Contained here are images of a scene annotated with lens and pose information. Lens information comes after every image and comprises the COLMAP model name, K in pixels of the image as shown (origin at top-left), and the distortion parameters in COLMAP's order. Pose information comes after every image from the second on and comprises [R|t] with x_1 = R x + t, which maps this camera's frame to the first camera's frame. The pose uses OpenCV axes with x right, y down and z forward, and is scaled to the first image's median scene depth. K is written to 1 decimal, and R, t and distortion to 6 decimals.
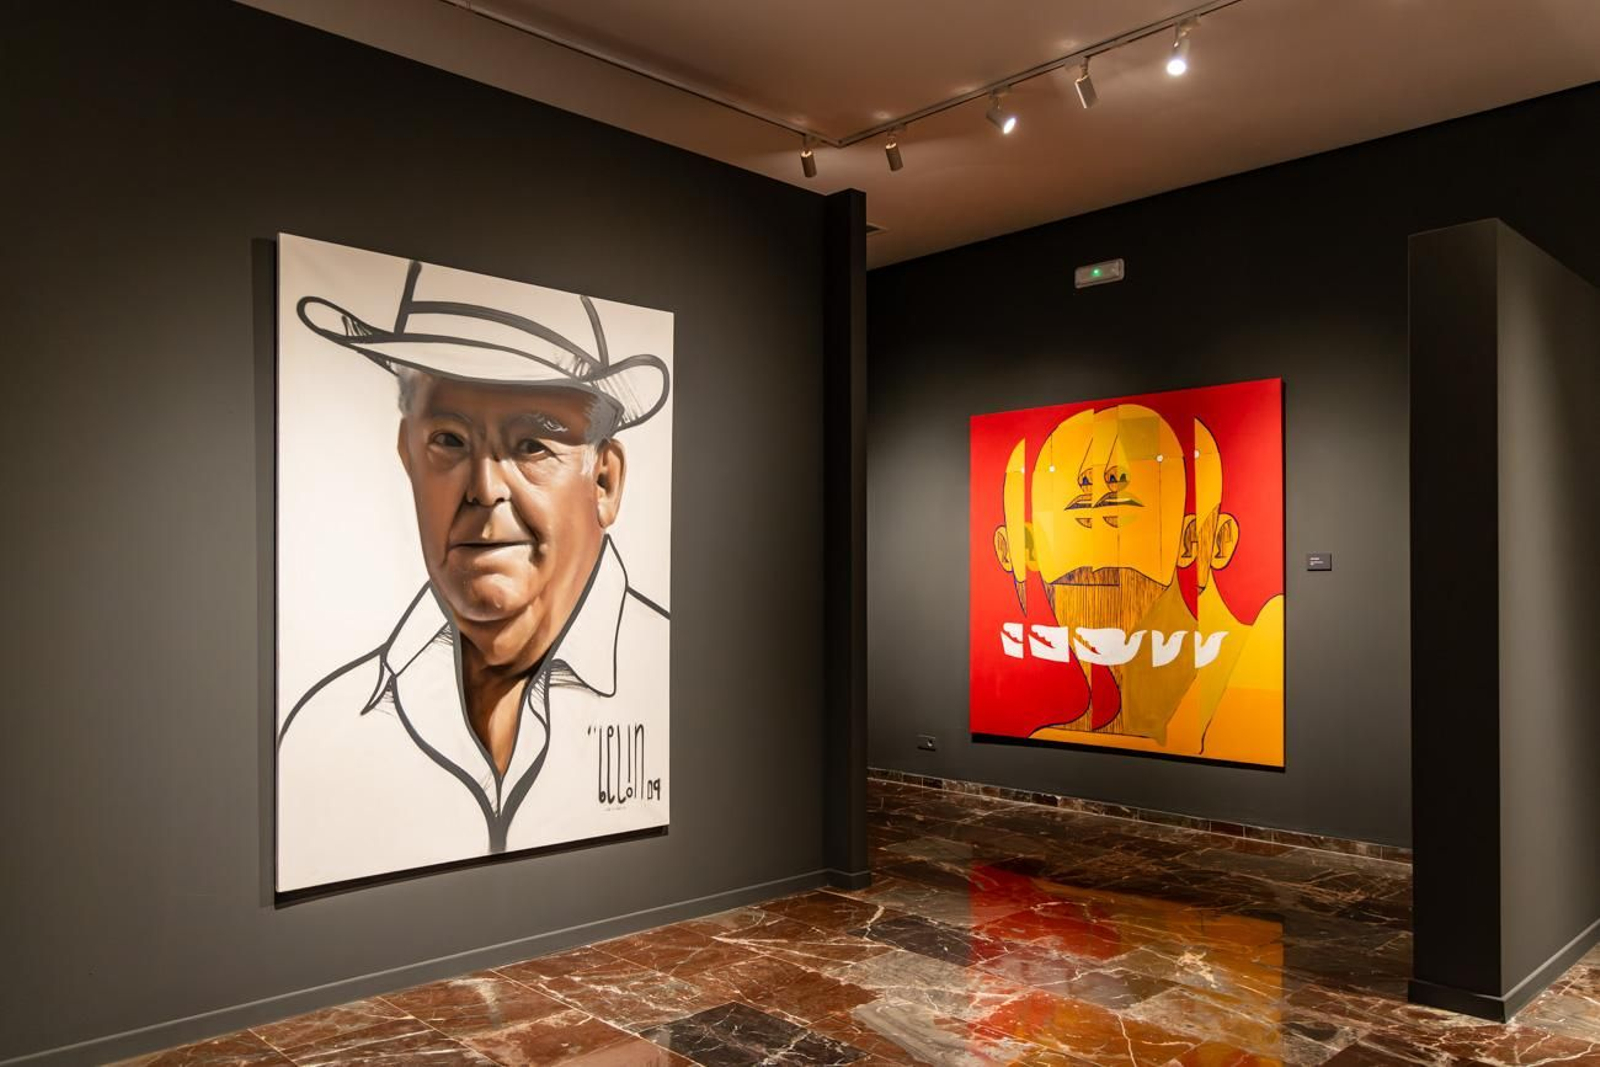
lens RADIAL K [[1221.4, 0, 829.0], [0, 1221.4, 580.0], [0, 0, 1]] dist [0.005420, 0.000799]
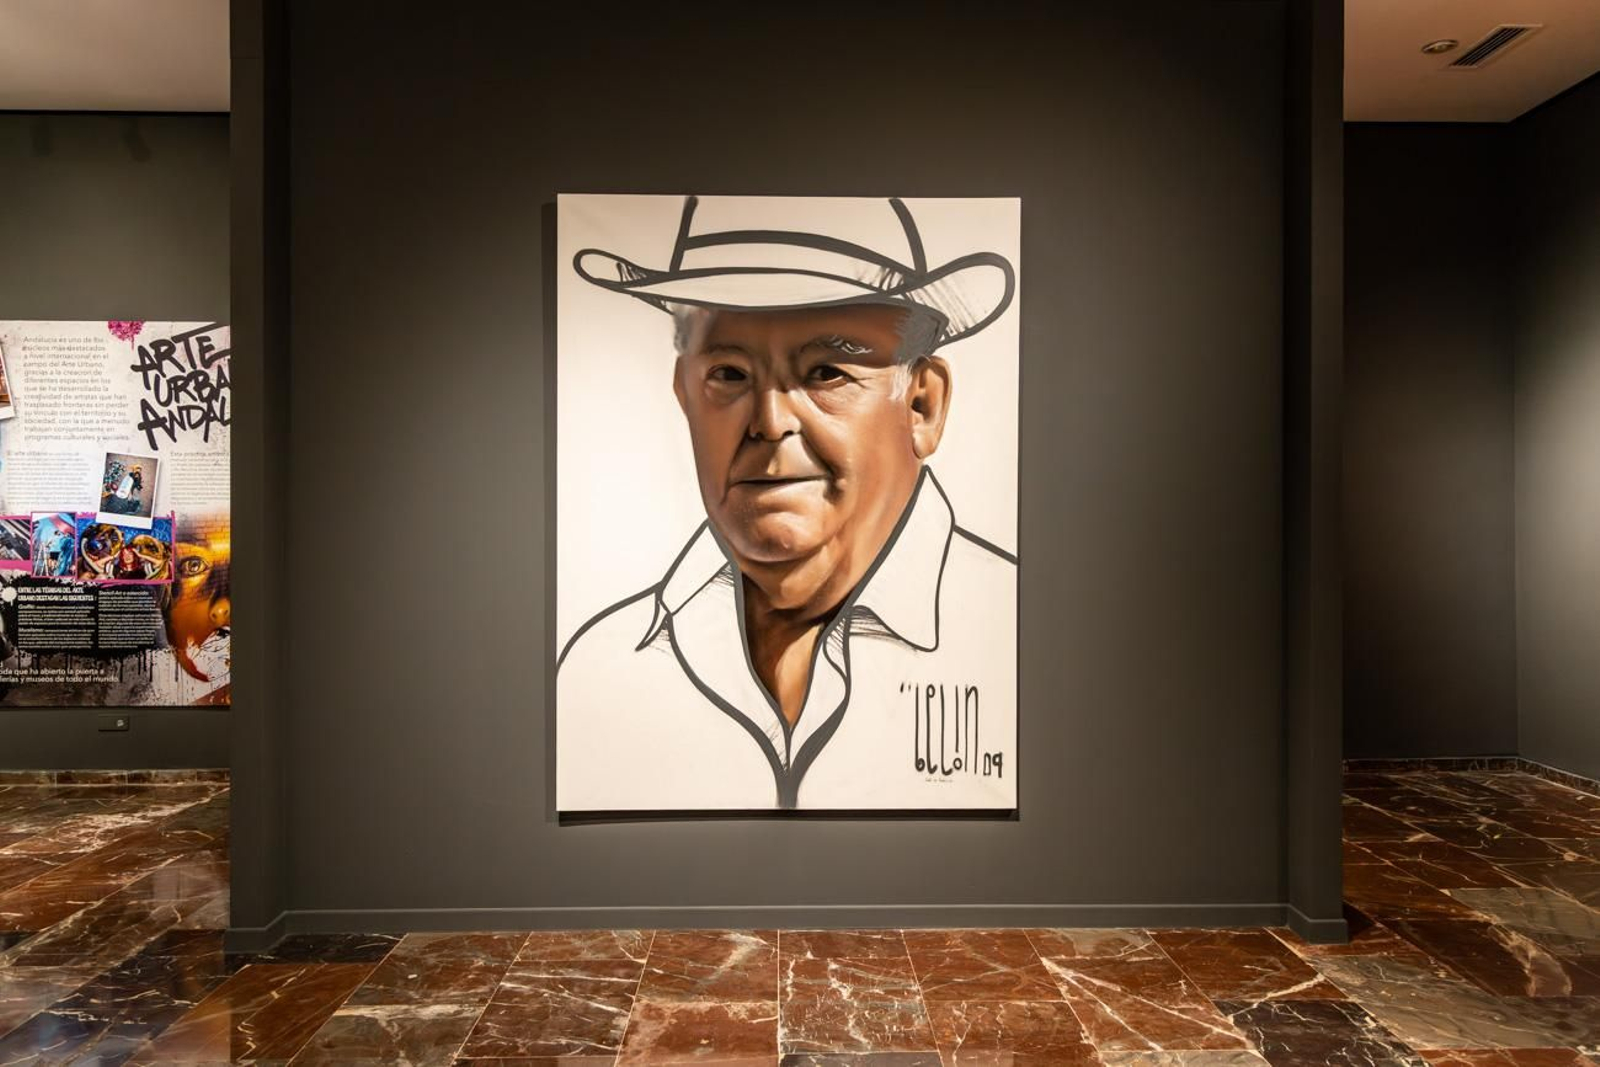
lens RADIAL K [[1119.7, 0, 799.5], [0, 1119.7, 520.6], [0, 0, 1]] dist [0.011106, -0.010863]
pose [[0.717102, -0.000329, -0.696968, 0.336529], [0.003907, 0.999986, 0.003548, -0.001320], [0.696957, -0.005267, 0.717093, 0.388365]]
